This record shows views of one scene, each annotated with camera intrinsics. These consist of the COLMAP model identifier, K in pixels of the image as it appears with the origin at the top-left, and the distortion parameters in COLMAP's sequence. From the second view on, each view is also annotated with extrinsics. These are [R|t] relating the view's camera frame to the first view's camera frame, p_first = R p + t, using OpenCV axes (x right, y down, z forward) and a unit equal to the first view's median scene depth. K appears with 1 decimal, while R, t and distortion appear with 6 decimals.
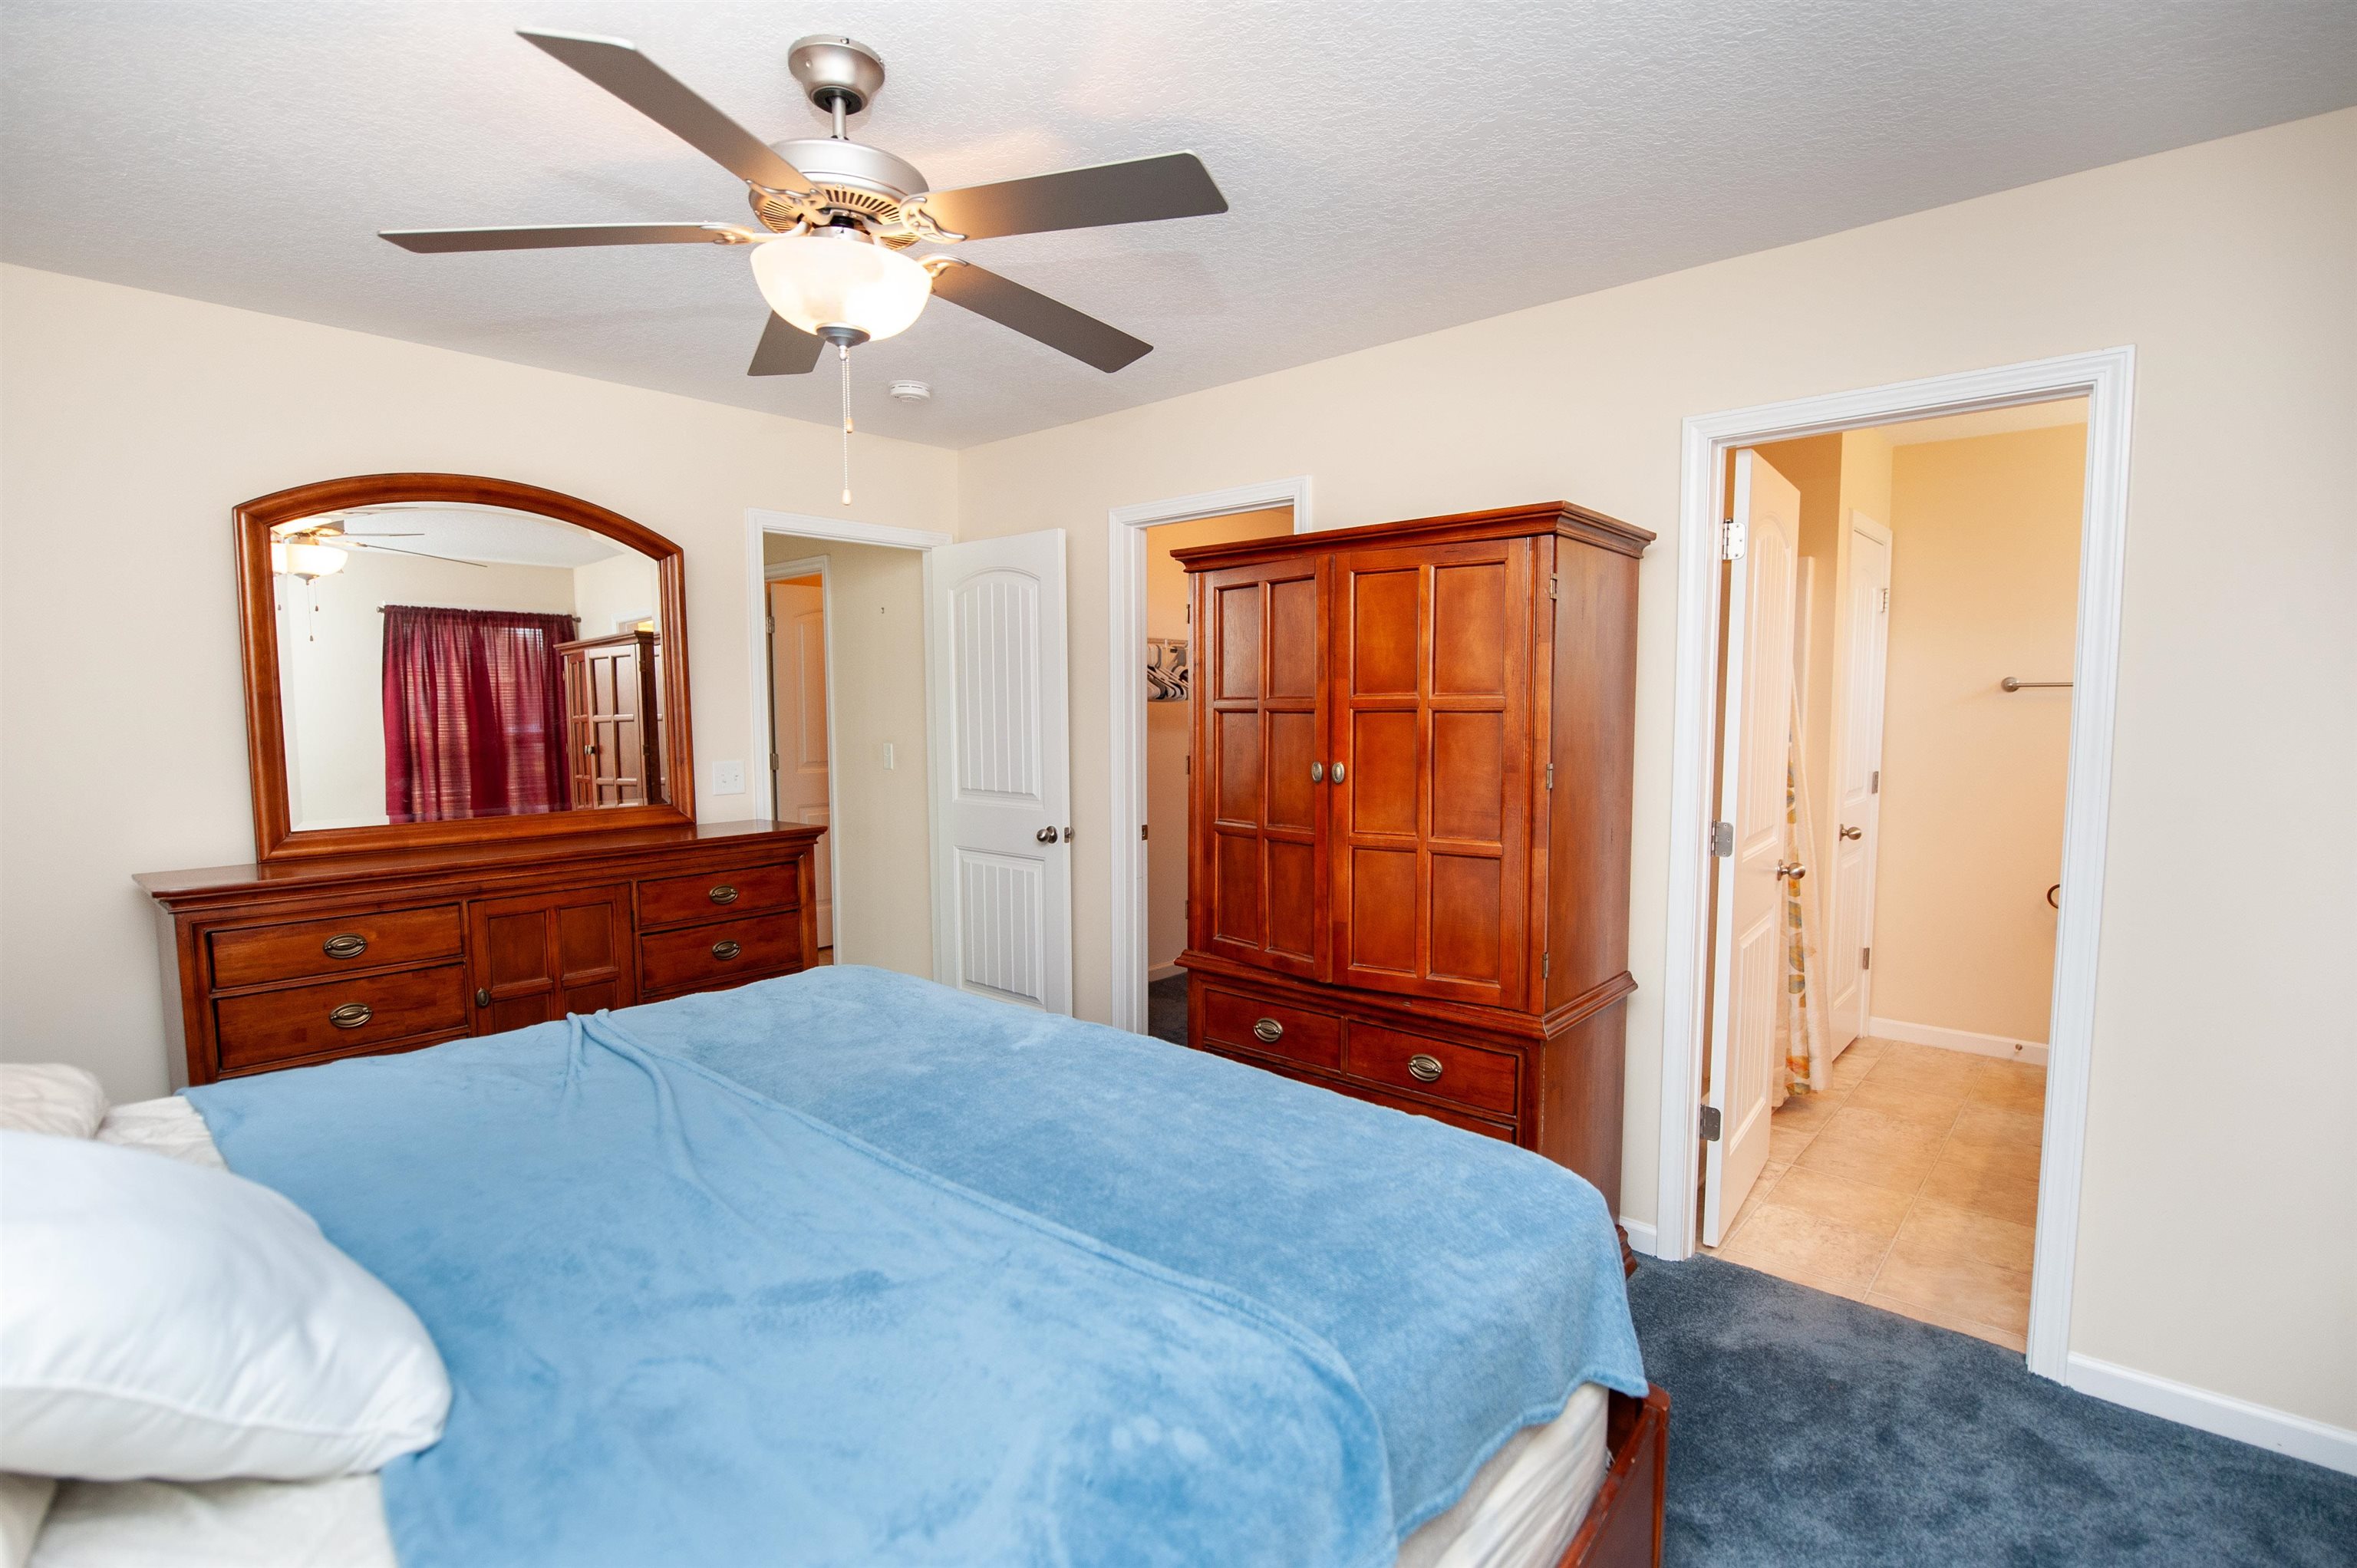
lens RADIAL K [[1112.5, 0, 1195.5], [0, 1112.5, 786.4], [0, 0, 1]] dist [-0.008701, -0.003931]
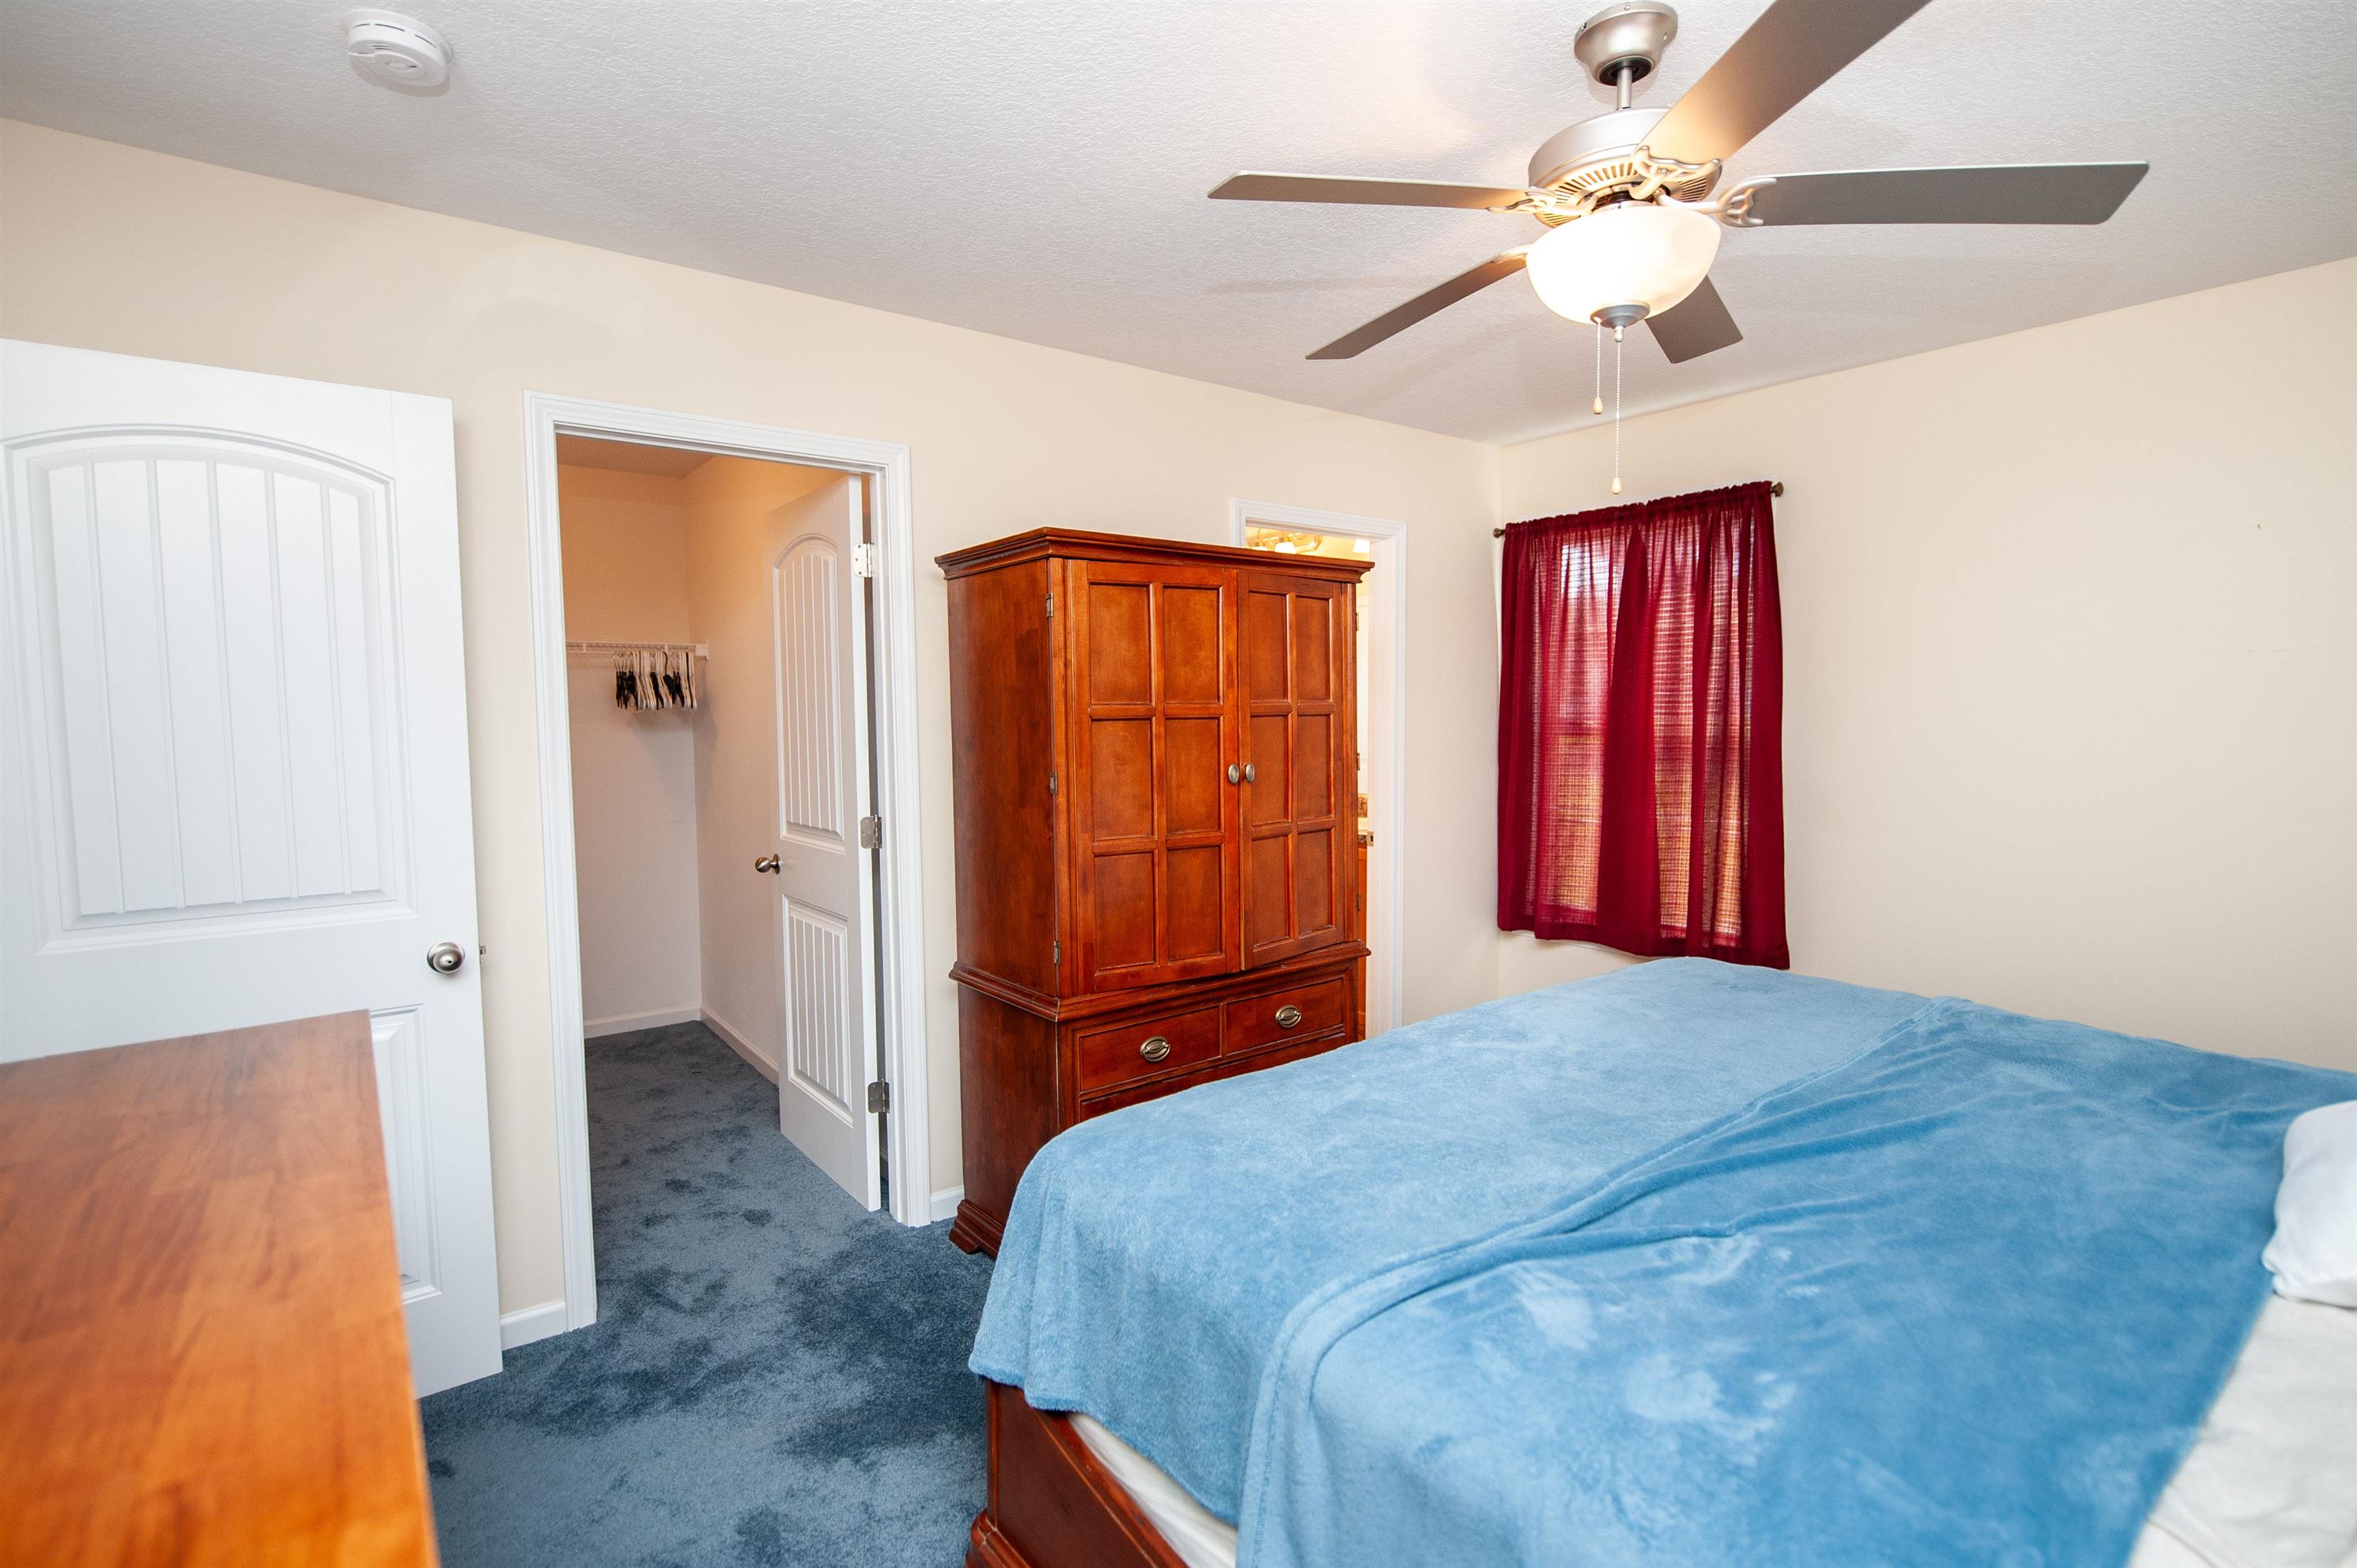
lens RADIAL K [[1112.5, 0, 1185.4], [0, 1112.5, 796.6], [0, 0, 1]] dist [-0.008701, -0.003931]
pose [[0.173412, -0.074642, 0.982017, -0.886835], [0.088302, 0.994286, 0.059981, -0.055497], [-0.980883, 0.076313, 0.179012, 0.812599]]
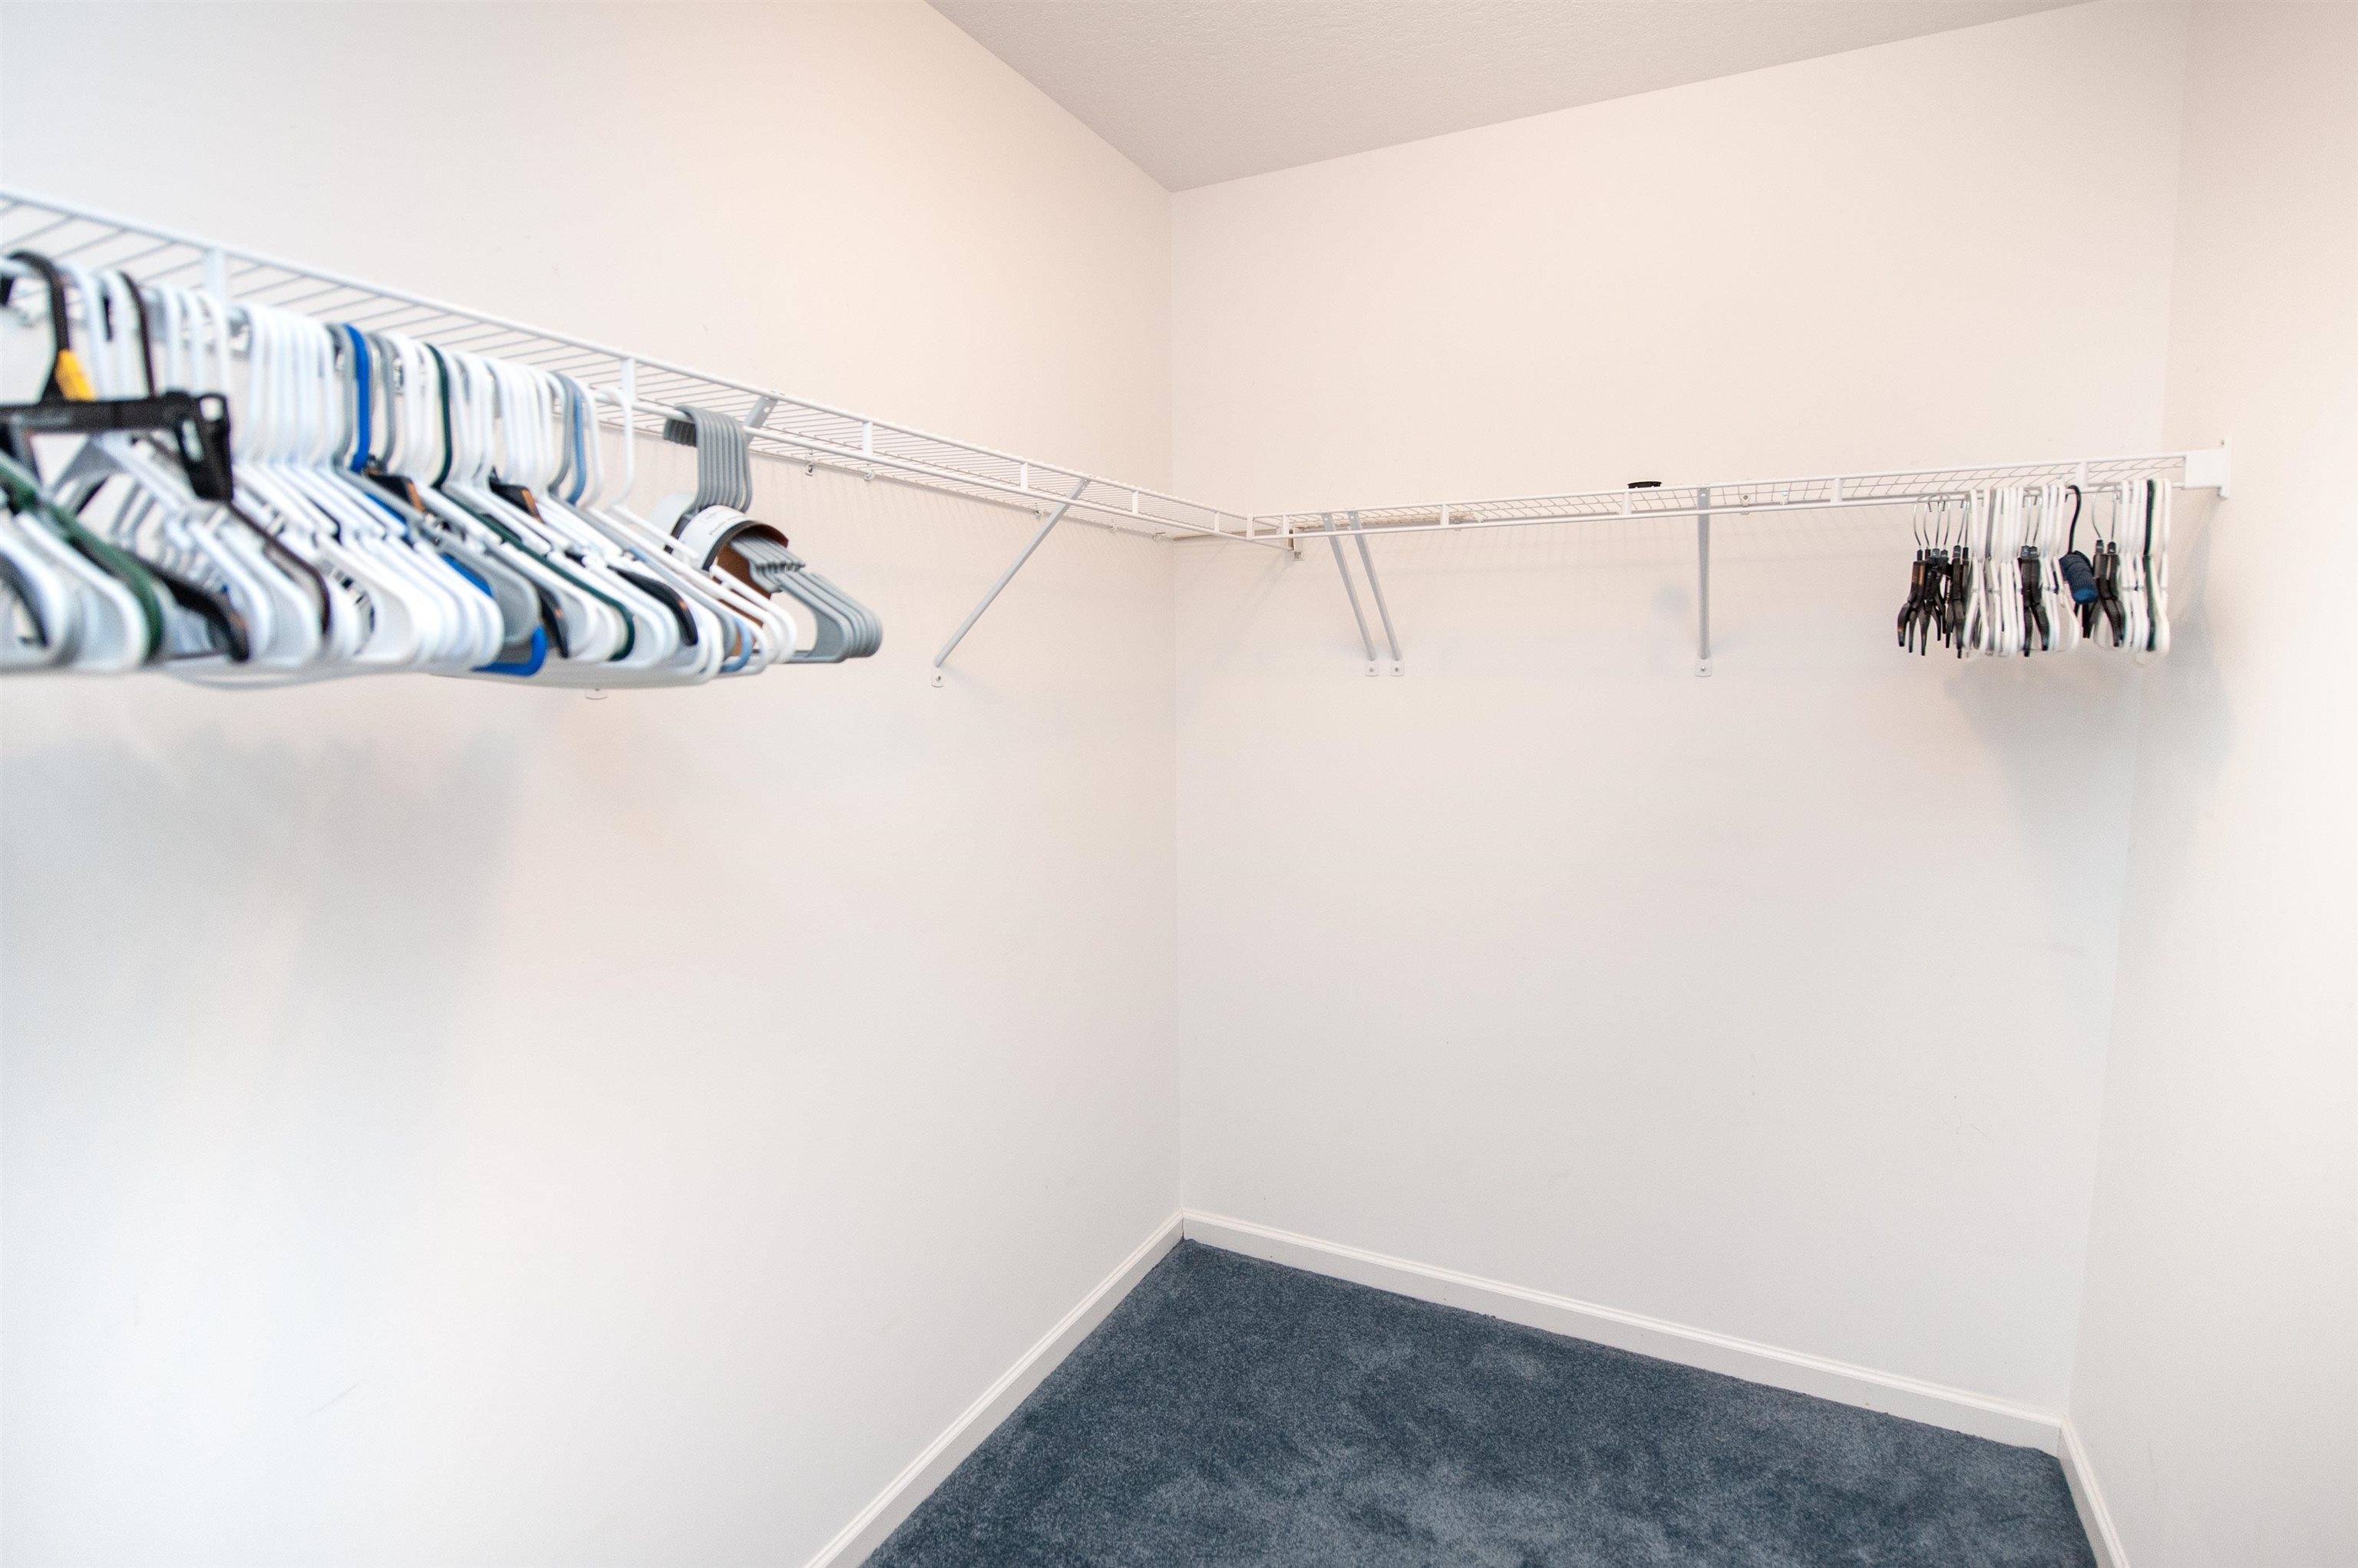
lens RADIAL K [[1113.0, 0, 1166.6], [0, 1113.0, 792.3], [0, 0, 1]] dist [-0.008701, -0.003931]
pose [[0.962228, -0.036152, 0.269833, 0.012958], [0.030957, 0.999245, 0.023485, -0.110048], [-0.270478, -0.014244, 0.962621, 1.431947]]
